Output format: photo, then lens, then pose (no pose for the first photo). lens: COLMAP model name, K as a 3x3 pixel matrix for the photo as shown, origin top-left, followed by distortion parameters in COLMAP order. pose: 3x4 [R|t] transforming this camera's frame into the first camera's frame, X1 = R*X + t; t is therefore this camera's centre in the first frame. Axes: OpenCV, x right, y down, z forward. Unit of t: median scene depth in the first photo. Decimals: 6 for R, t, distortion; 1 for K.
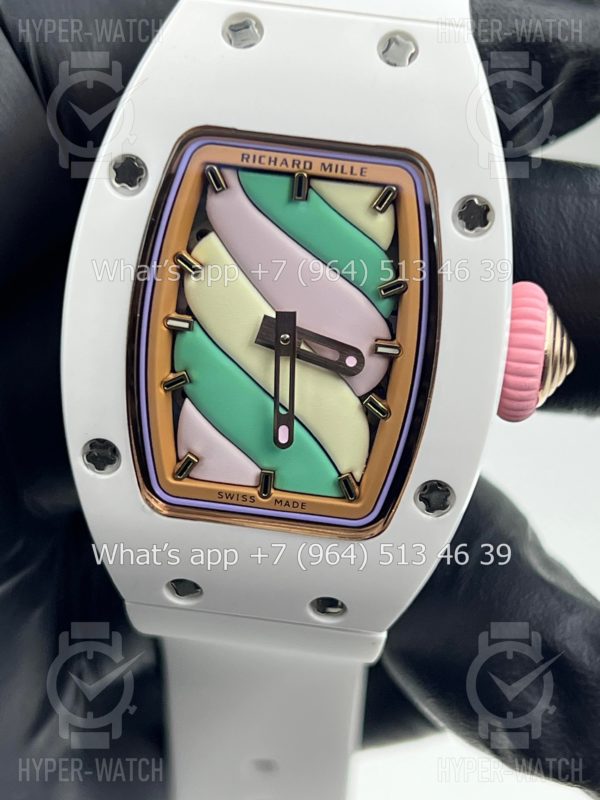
lens RADIAL K [[1896.7, 0, 297.5], [0, 1896.7, 387.7], [0, 0, 1]] dist [0.395846, -0.380181]
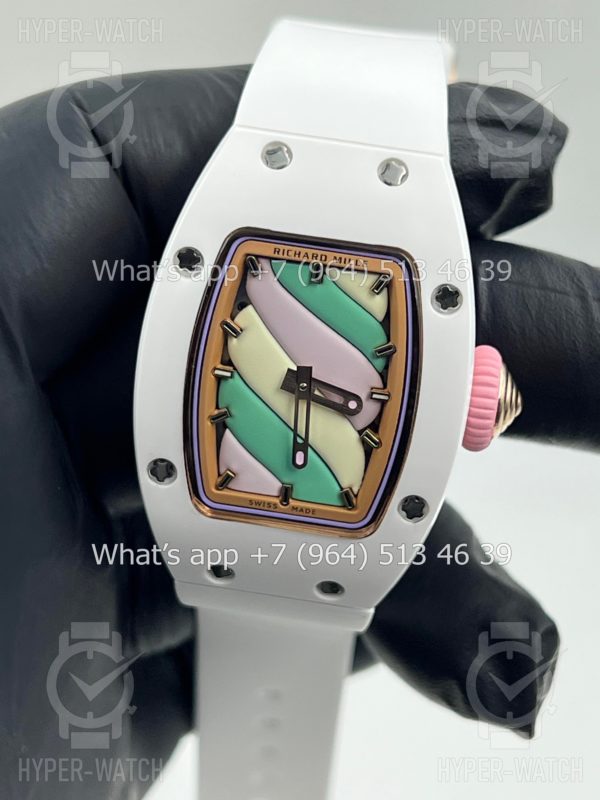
lens RADIAL K [[1793.7, 0, 300.0], [0, 1793.7, 400.0], [0, 0, 1]] dist [0.409330, 0.045475]
pose [[0.999730, 0.021585, 0.008583, -0.019191], [-0.021710, 0.999656, 0.014710, -0.034407], [-0.008263, -0.014892, 0.999855, -0.251608]]
